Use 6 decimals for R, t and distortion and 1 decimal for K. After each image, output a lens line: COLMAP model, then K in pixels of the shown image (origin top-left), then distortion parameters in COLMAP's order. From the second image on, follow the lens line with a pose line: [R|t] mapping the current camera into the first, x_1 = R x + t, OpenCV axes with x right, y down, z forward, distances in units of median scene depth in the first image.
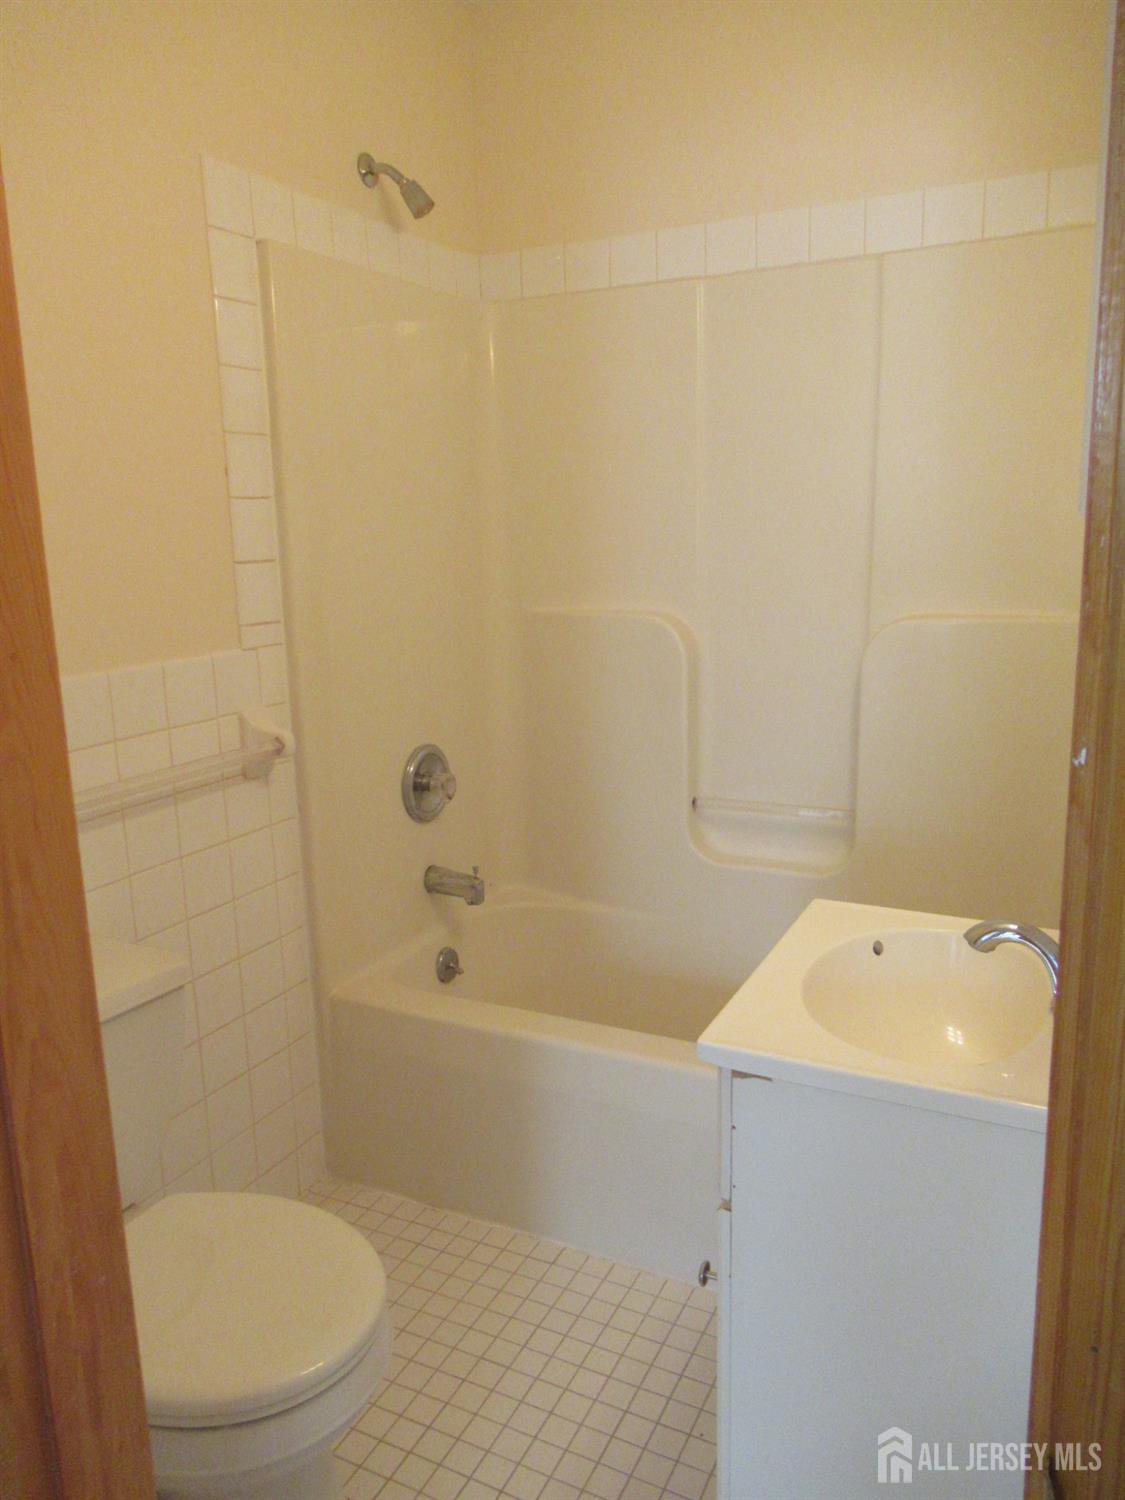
lens RADIAL K [[1116.2, 0, 557.8], [0, 1116.2, 752.9], [0, 0, 1]] dist [-0.003576, 0.003646]
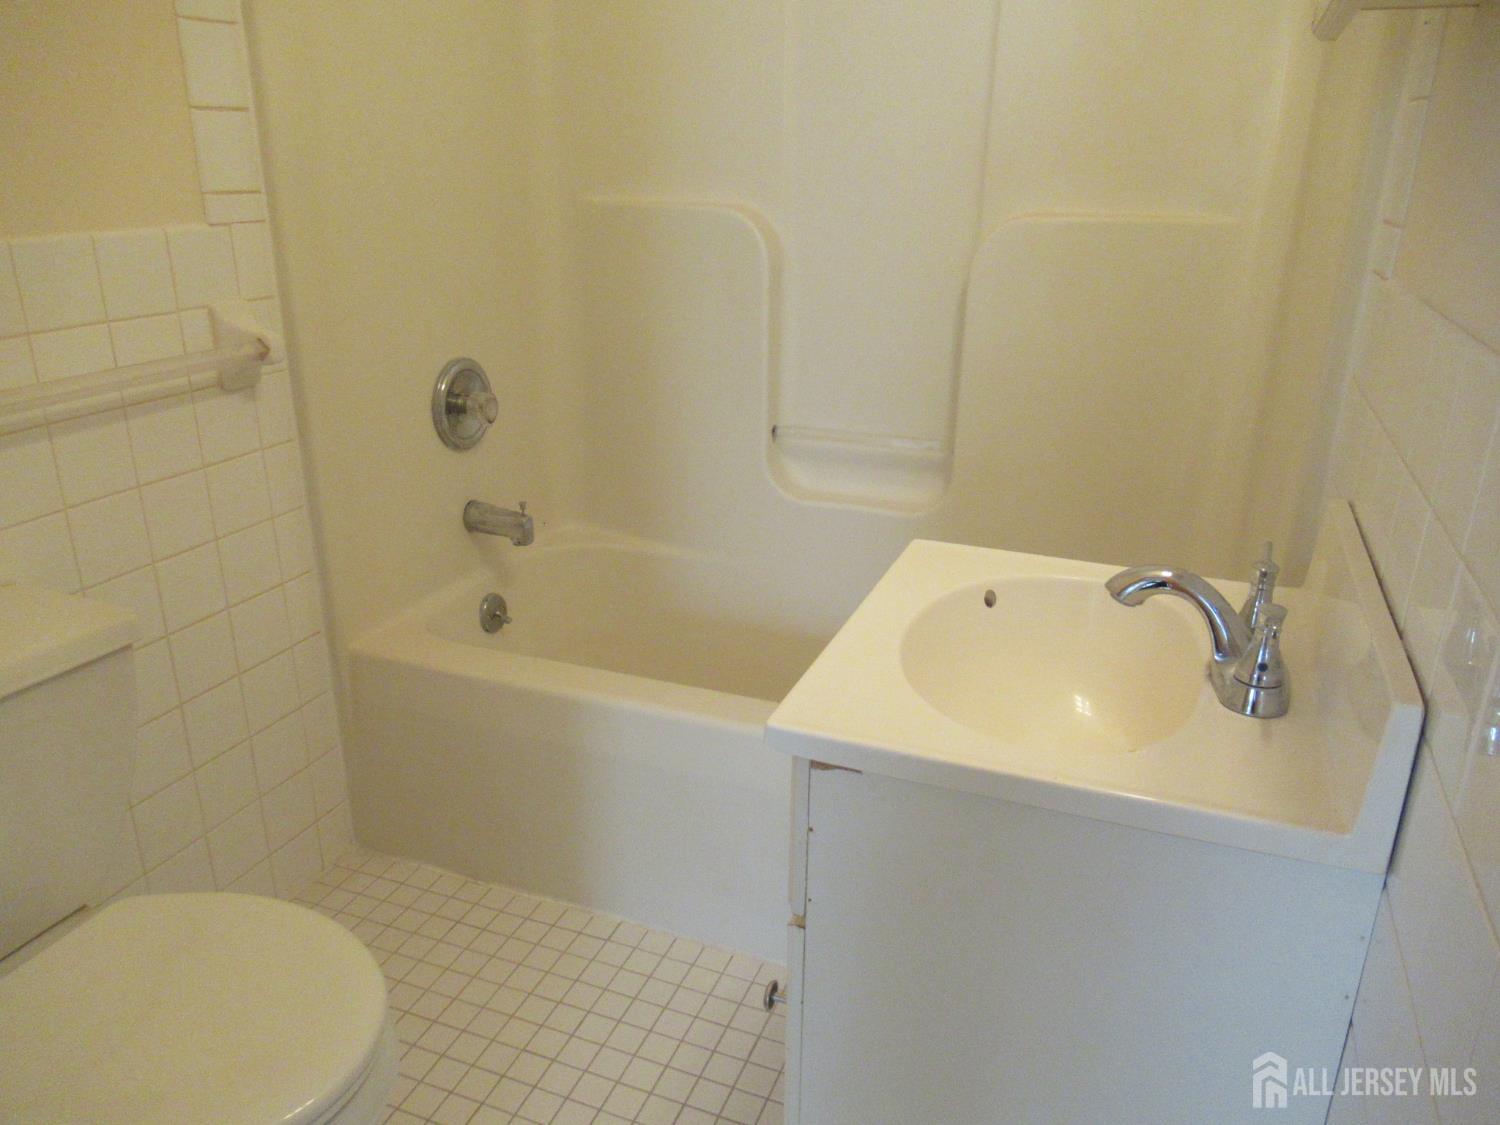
lens RADIAL K [[1116.2, 0, 749.9], [0, 1116.2, 563.1], [0, 0, 1]] dist [-0.003576, 0.003646]
pose [[0.995264, 0.001446, 0.097201, 0.021961], [-0.015962, 0.988750, 0.148725, 0.020668], [-0.095893, -0.149572, 0.984090, 0.148350]]
